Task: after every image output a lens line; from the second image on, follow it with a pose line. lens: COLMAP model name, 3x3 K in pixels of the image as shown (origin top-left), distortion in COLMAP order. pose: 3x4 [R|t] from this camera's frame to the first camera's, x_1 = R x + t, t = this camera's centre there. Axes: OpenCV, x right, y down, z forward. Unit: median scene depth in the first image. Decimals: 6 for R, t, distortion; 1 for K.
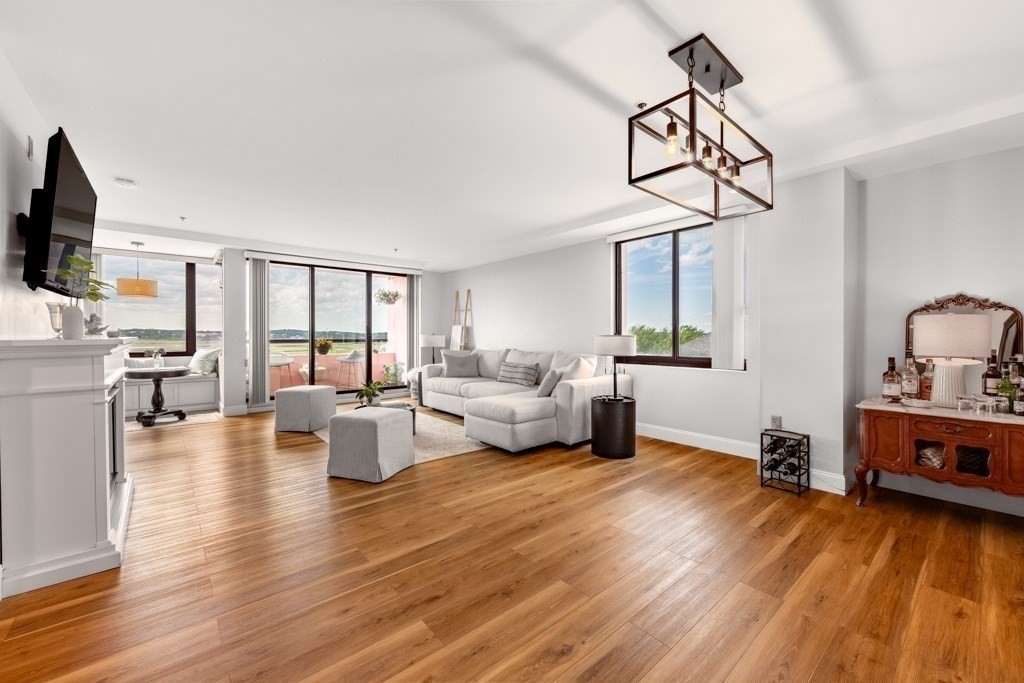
lens RADIAL K [[406.0, 0, 511.9], [0, 406.0, 338.3], [0, 0, 1]] dist [0.002043, -0.000301]
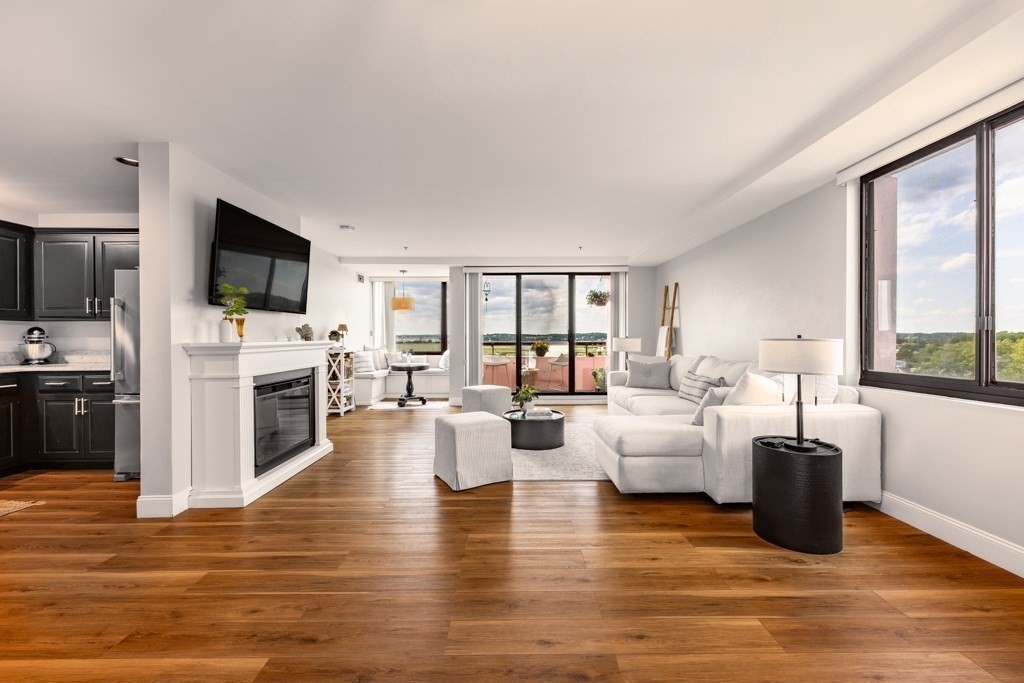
lens RADIAL K [[406.0, 0, 511.9], [0, 406.0, 338.3], [0, 0, 1]] dist [0.002043, -0.000301]
pose [[0.760289, -0.001966, -0.649582, 0.289052], [-0.001115, 0.999990, -0.004332, -0.004323], [0.649584, 0.004018, 0.760279, 0.247496]]
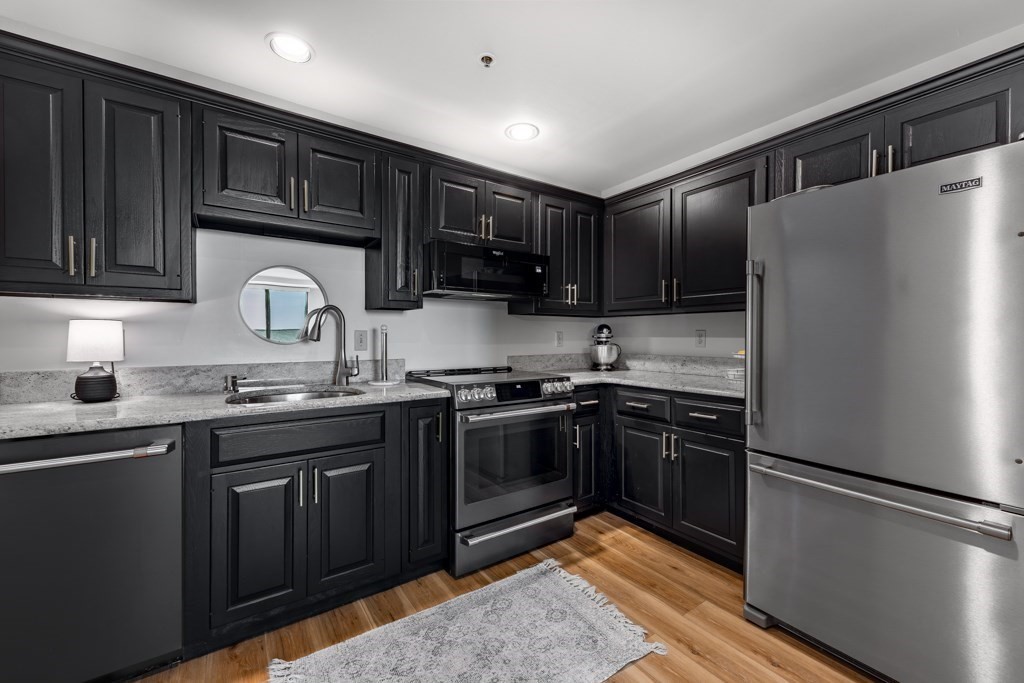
lens RADIAL K [[406.0, 0, 511.9], [0, 406.0, 338.3], [0, 0, 1]] dist [0.002043, -0.000301]
pose [[-0.105779, 0.003365, -0.994384, -0.363463], [-0.006704, 0.999969, 0.004097, -0.008658], [0.994367, 0.007100, -0.105754, 0.160360]]
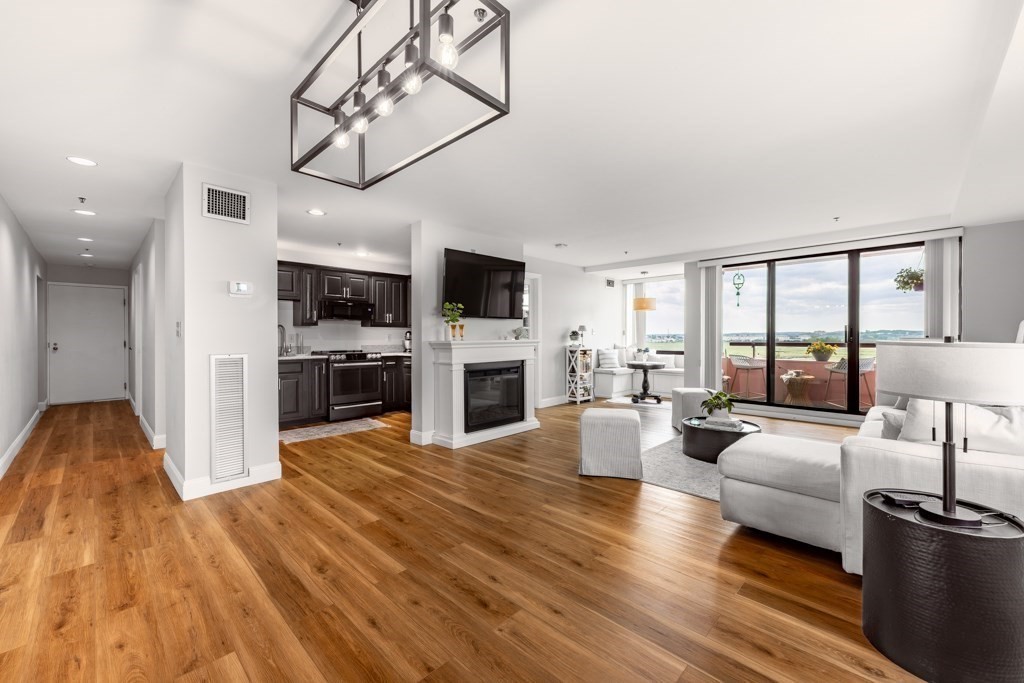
lens RADIAL K [[406.0, 0, 511.9], [0, 406.0, 338.3], [0, 0, 1]] dist [0.002043, -0.000301]
pose [[0.087847, 0.002634, -0.996131, 0.528694], [-0.004826, 0.999986, 0.002218, -0.008667], [0.996122, 0.004612, 0.087858, 0.513745]]
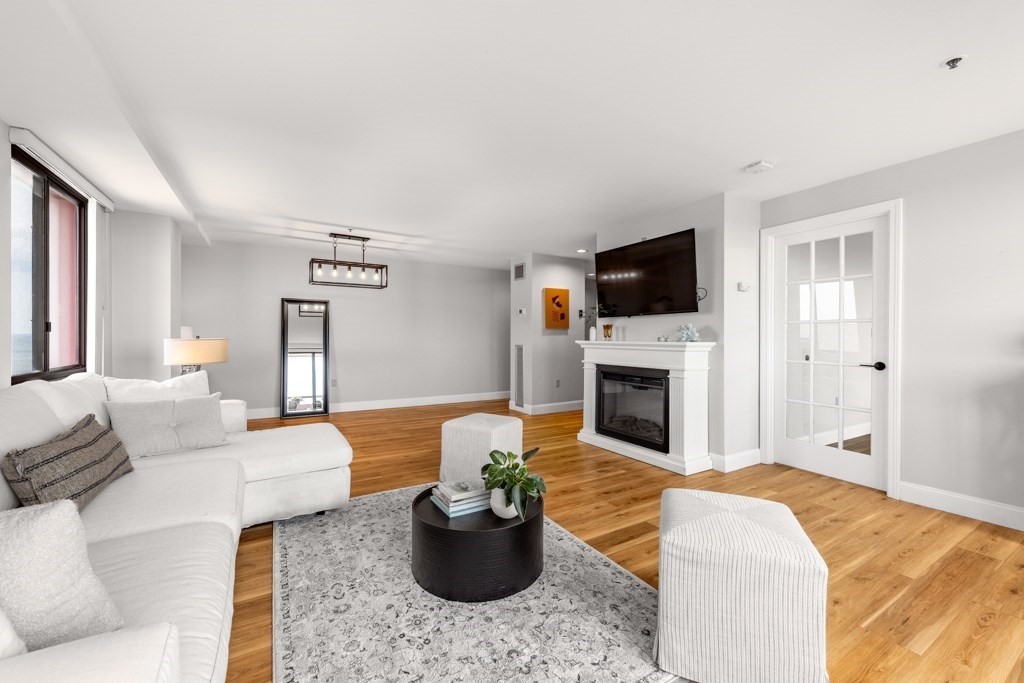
lens RADIAL K [[406.0, 0, 511.9], [0, 406.0, 338.3], [0, 0, 1]] dist [0.002043, -0.000301]
pose [[-0.984029, -0.004474, 0.177954, -0.458996], [-0.002665, 0.999942, 0.010402, -0.016427], [-0.177990, 0.009762, -0.983984, 1.521738]]
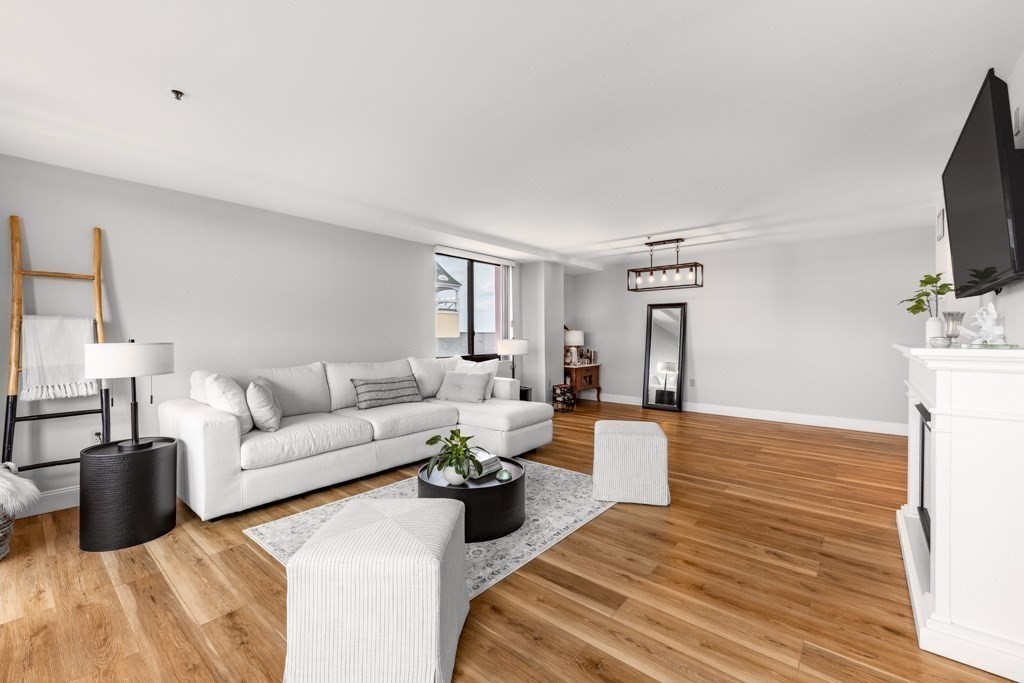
lens RADIAL K [[408.4, 0, 513.1], [0, 408.4, 339.5], [0, 0, 1]] dist [0.003054, -0.000061]
pose [[-0.167513, -0.008127, 0.985836, -0.930732], [0.007157, 0.999930, 0.009459, -0.016585], [-0.985844, 0.008640, -0.167443, 1.103920]]
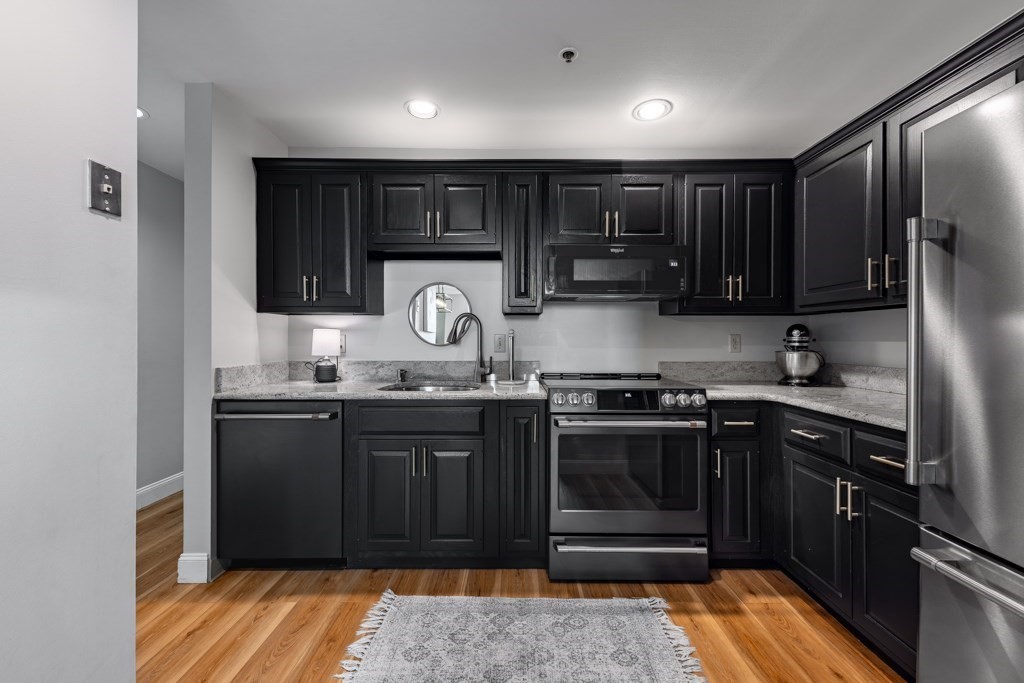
lens RADIAL K [[408.4, 0, 513.1], [0, 408.4, 339.5], [0, 0, 1]] dist [0.003054, -0.000061]
pose [[-0.655411, -0.000898, -0.755272, -0.434074], [-0.007281, 0.999960, 0.005129, -0.010998], [0.755237, 0.008860, -0.655392, 0.320471]]
